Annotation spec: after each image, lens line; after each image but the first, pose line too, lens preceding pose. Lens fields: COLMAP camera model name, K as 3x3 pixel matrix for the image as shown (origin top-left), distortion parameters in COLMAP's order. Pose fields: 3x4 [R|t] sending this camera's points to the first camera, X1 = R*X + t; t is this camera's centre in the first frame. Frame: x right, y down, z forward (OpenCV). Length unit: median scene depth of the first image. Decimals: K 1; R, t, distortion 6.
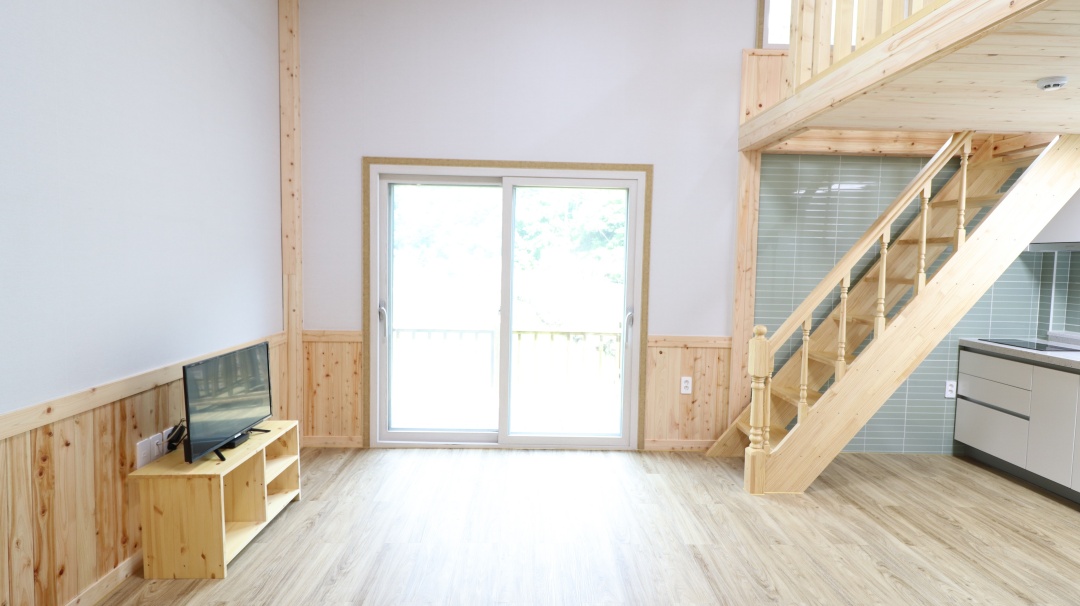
lens RADIAL K [[557.0, 0, 533.4], [0, 557.0, 297.7], [0, 0, 1]] dist [0.003126, -0.000252]
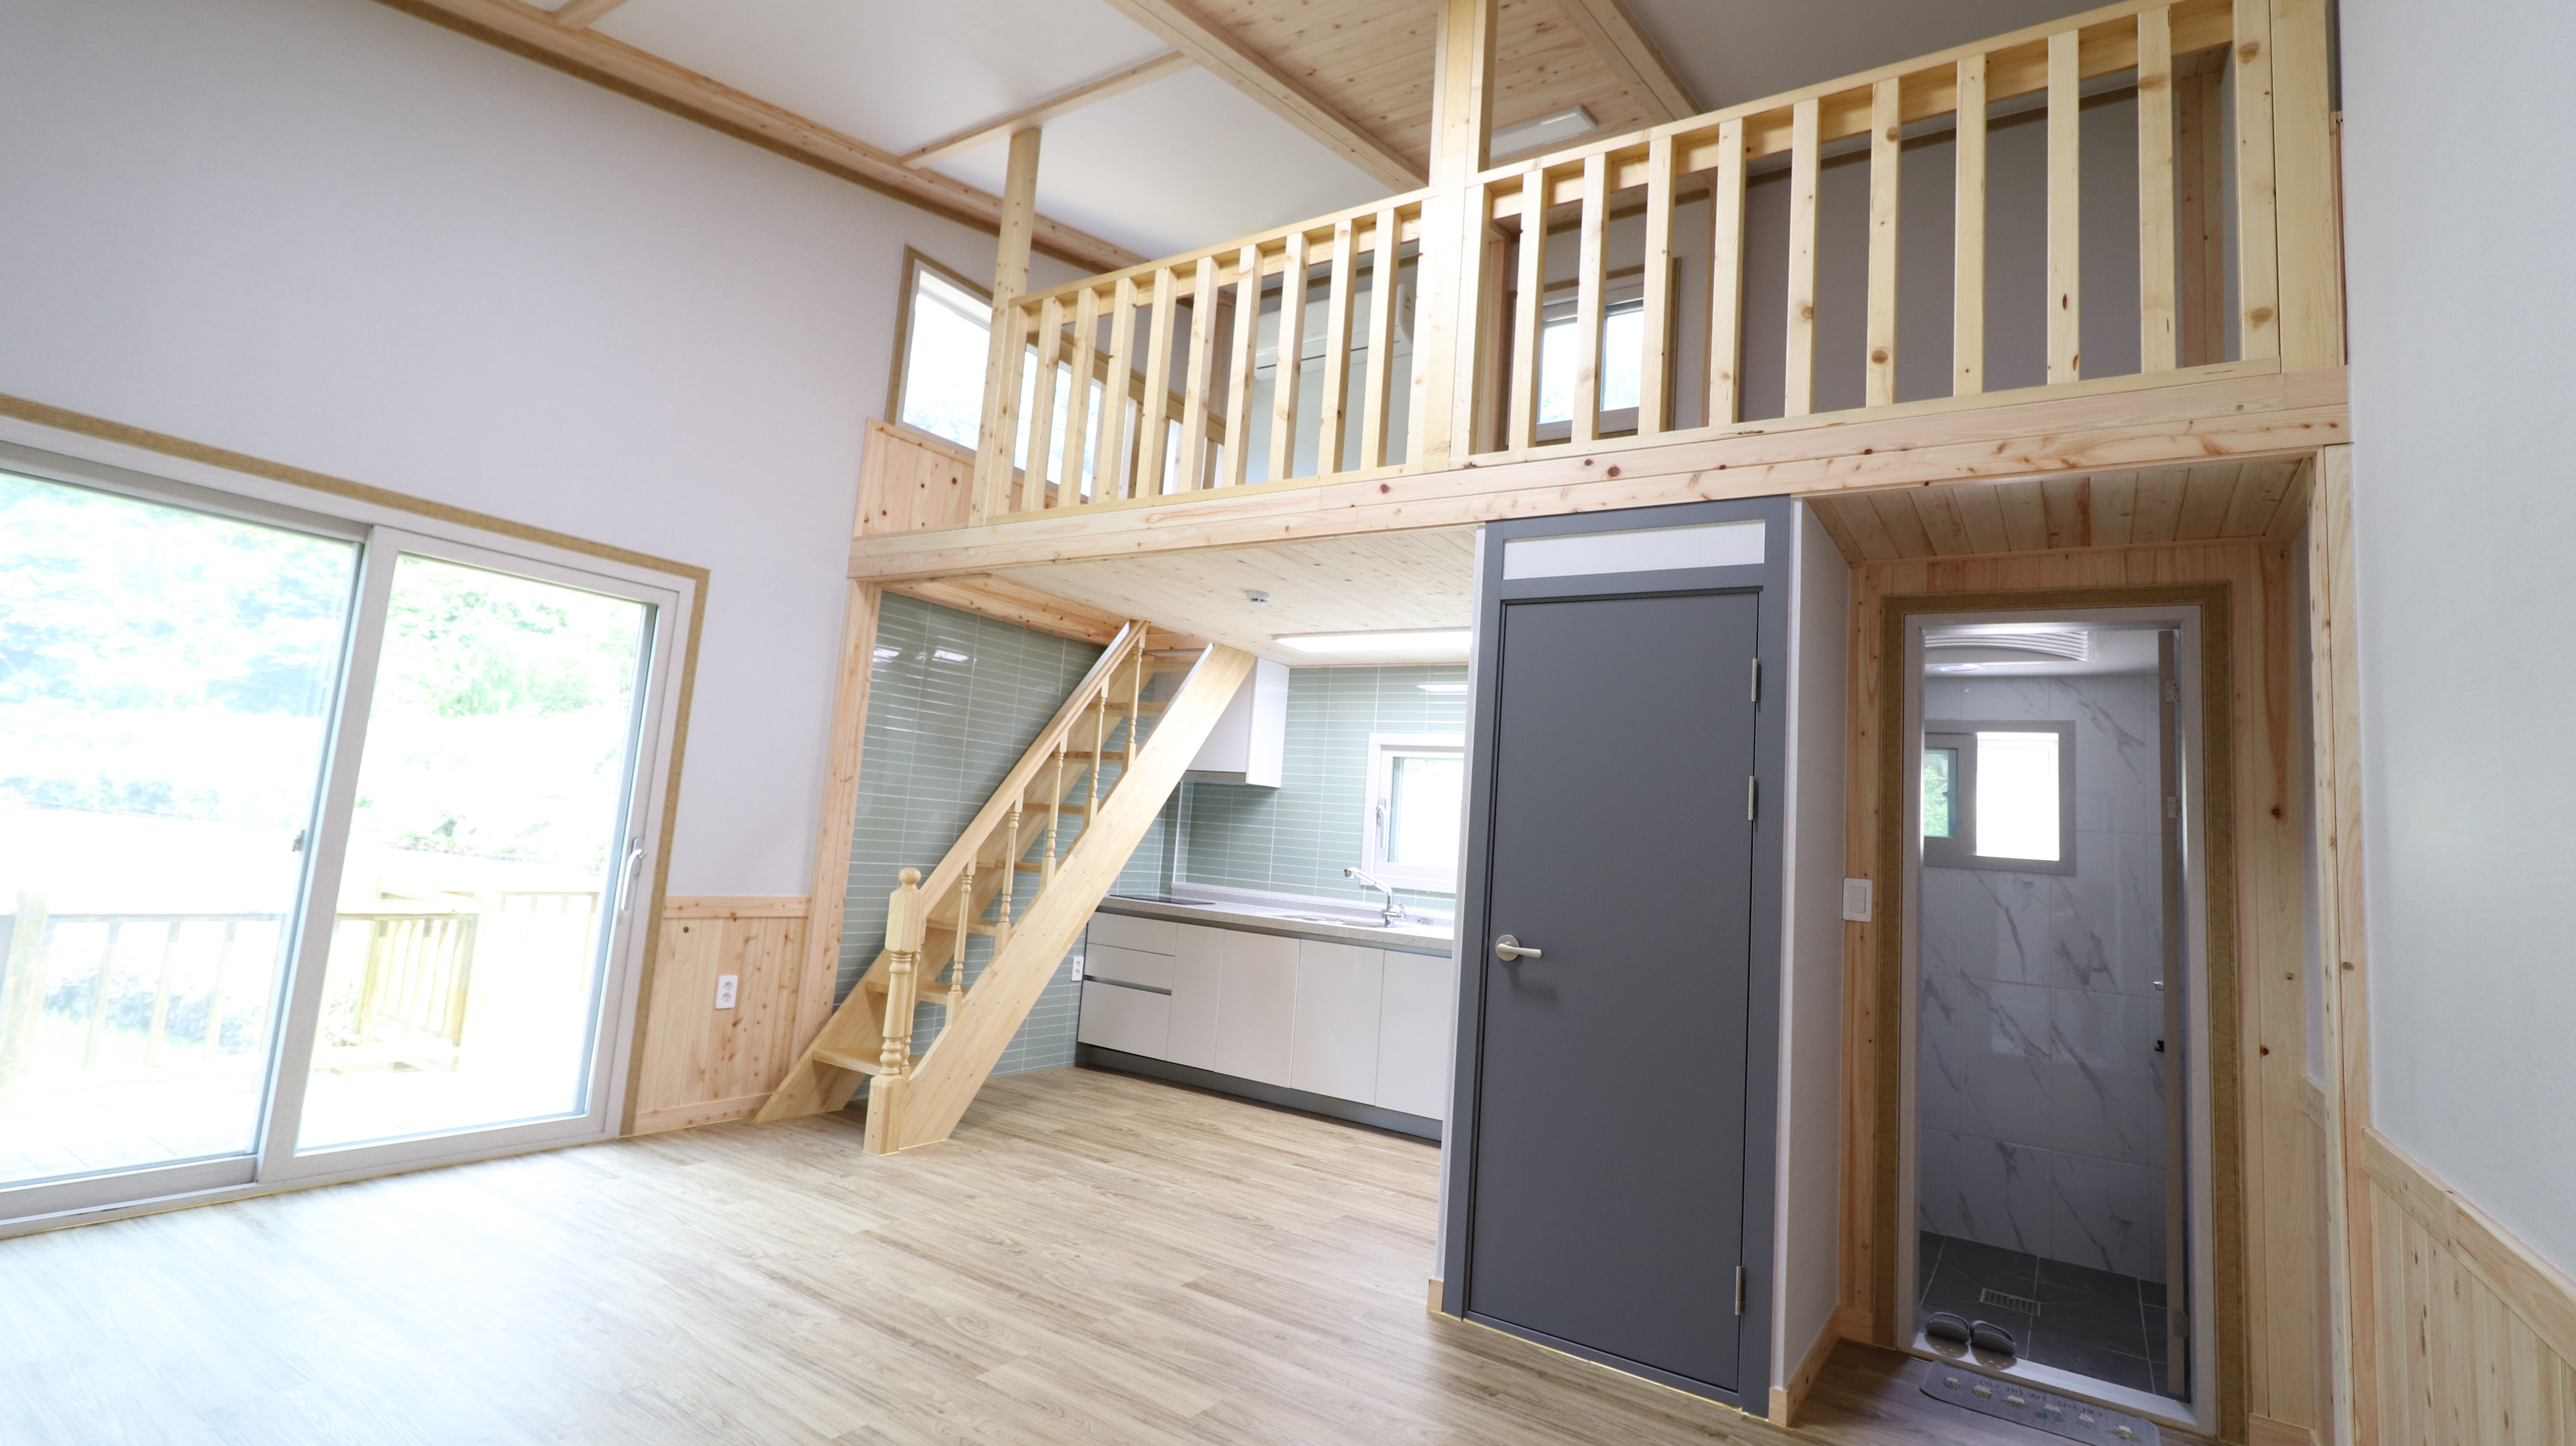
lens RADIAL K [[1203.3, 0, 1284.6], [0, 1203.3, 700.2], [0, 0, 1]] dist [0.001896, -0.000360]
pose [[0.563366, 0.119286, 0.817551, -0.451150], [-0.008522, 0.990309, -0.138621, 0.044037], [-0.826164, 0.071127, 0.558923, -0.101347]]
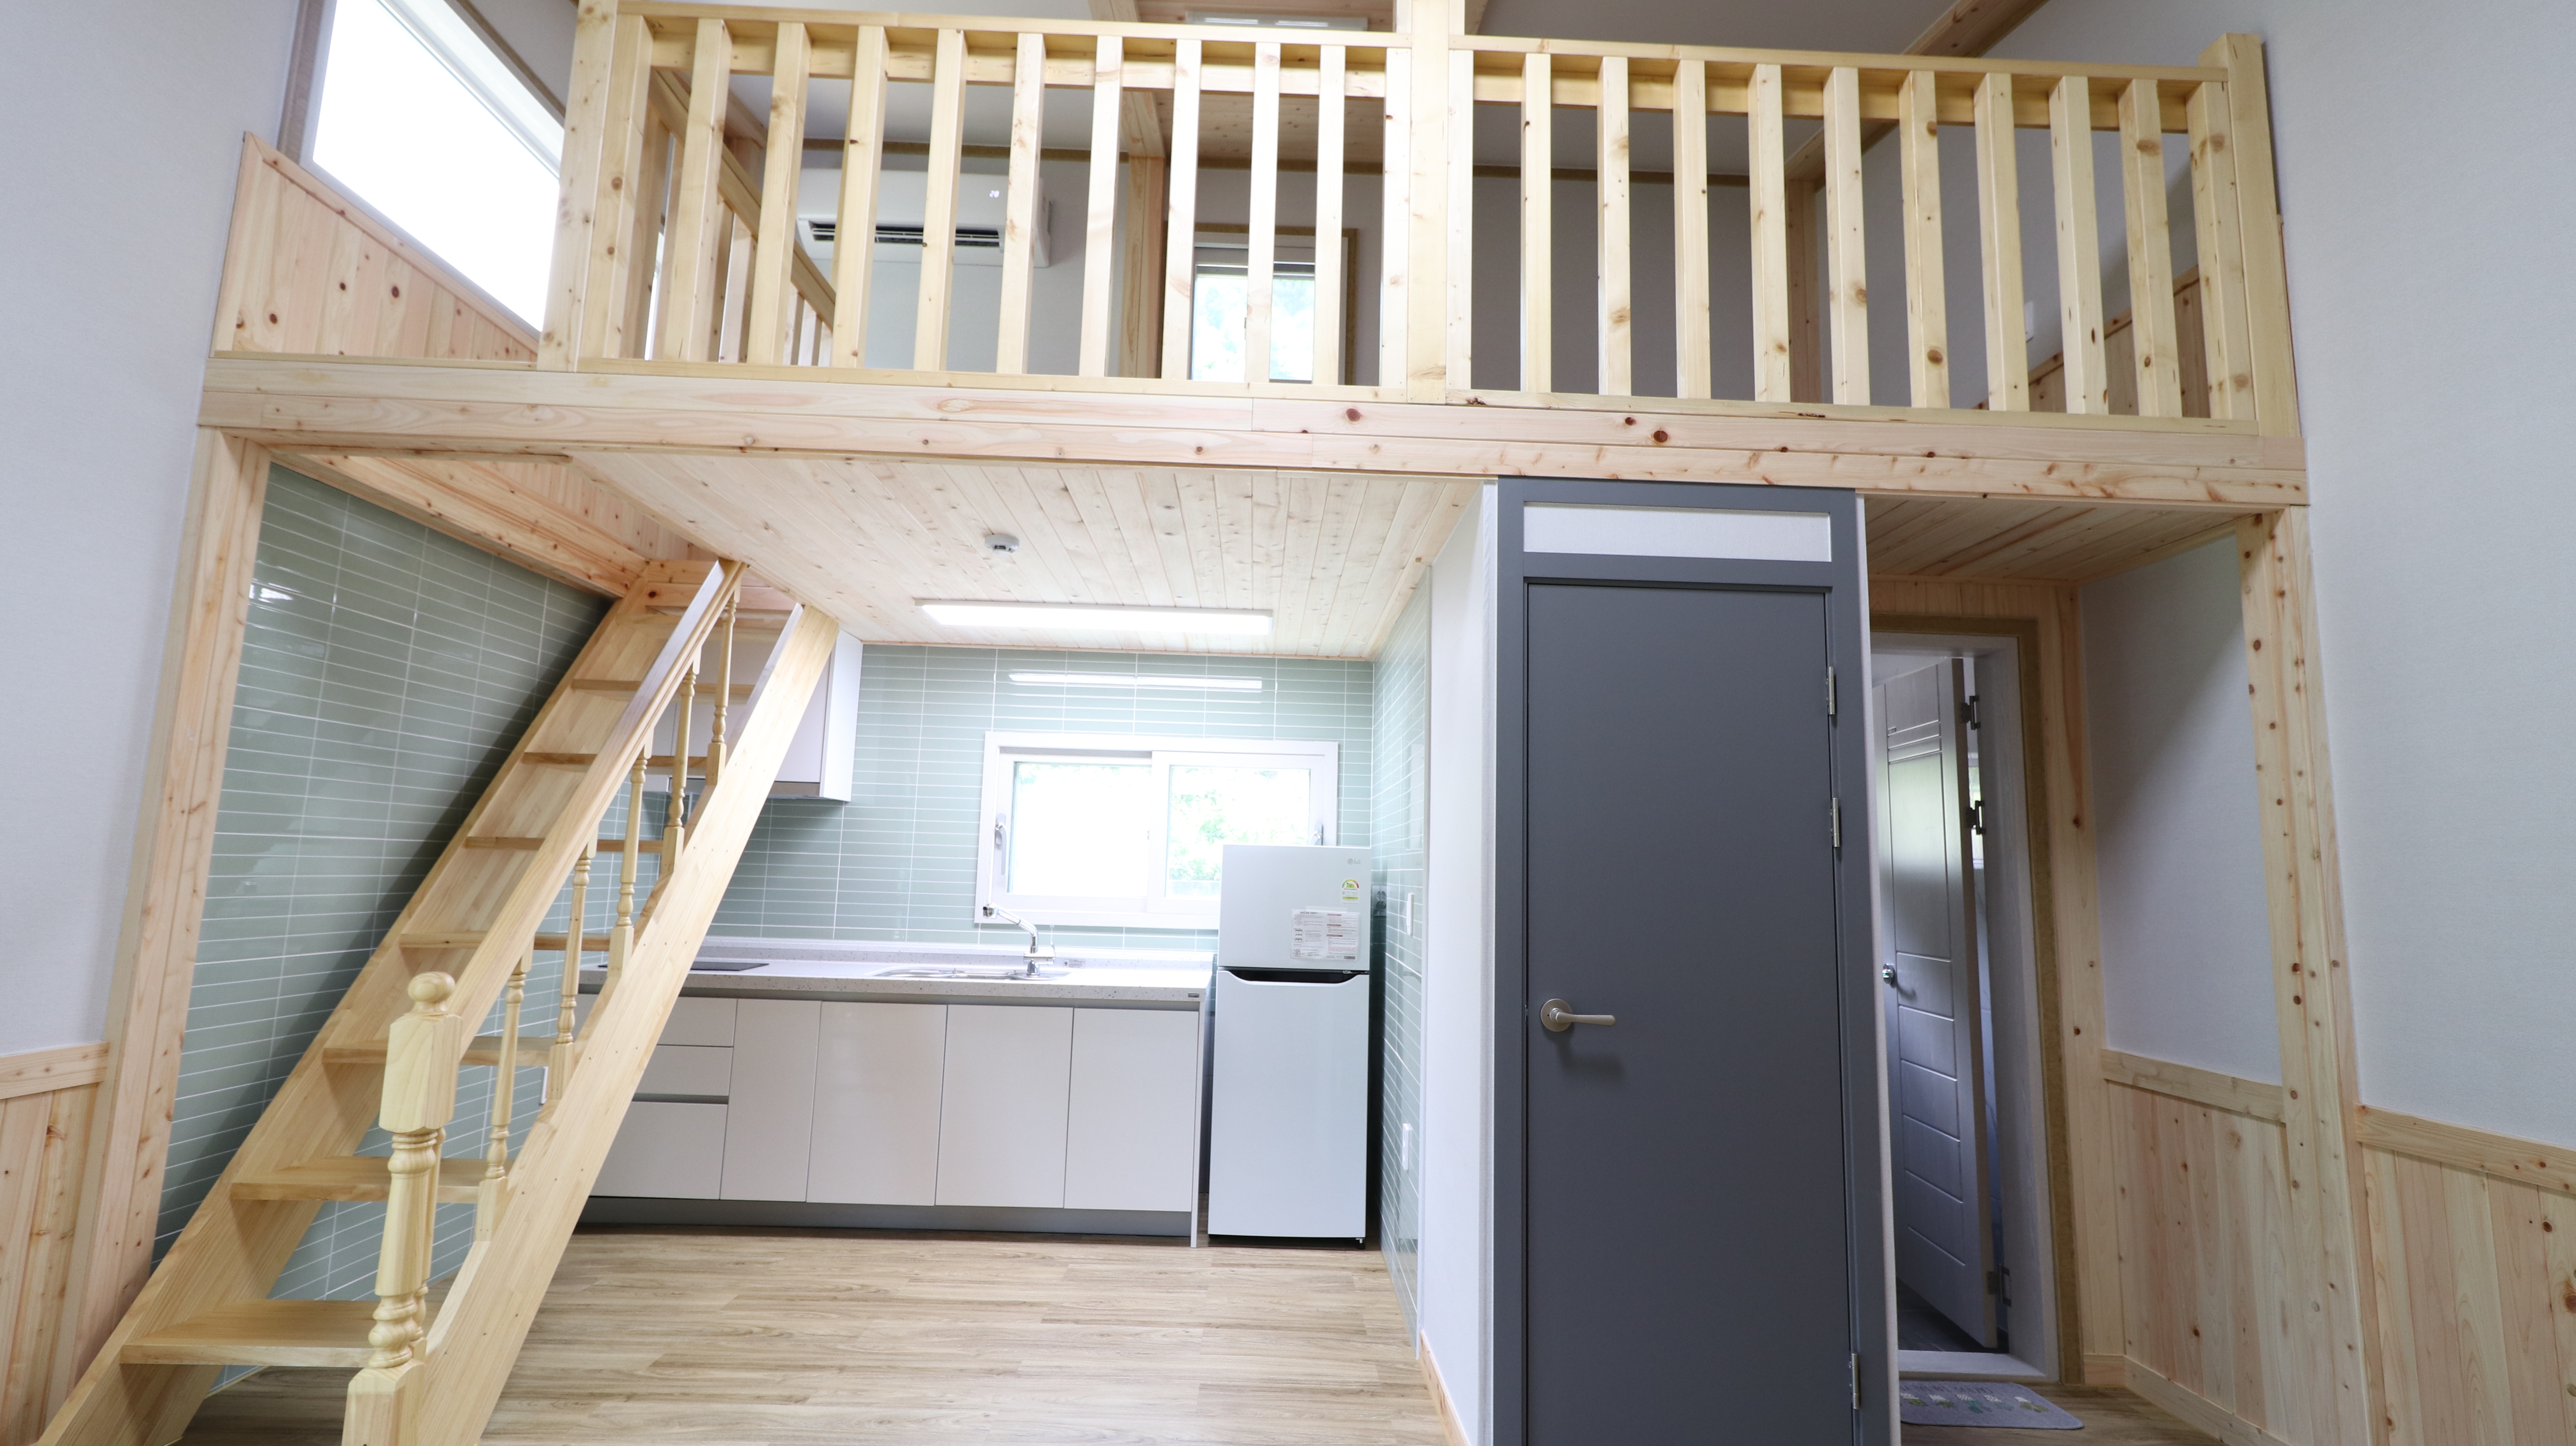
lens RADIAL K [[1193.6, 0, 1290.0], [0, 1193.6, 712.1], [0, 0, 1]] dist [0.001621, -0.000754]
pose [[-0.007810, 0.114420, 0.993402, -0.318505], [0.038848, 0.992717, -0.114036, -0.004590], [-0.999215, 0.037701, -0.012198, 0.456600]]
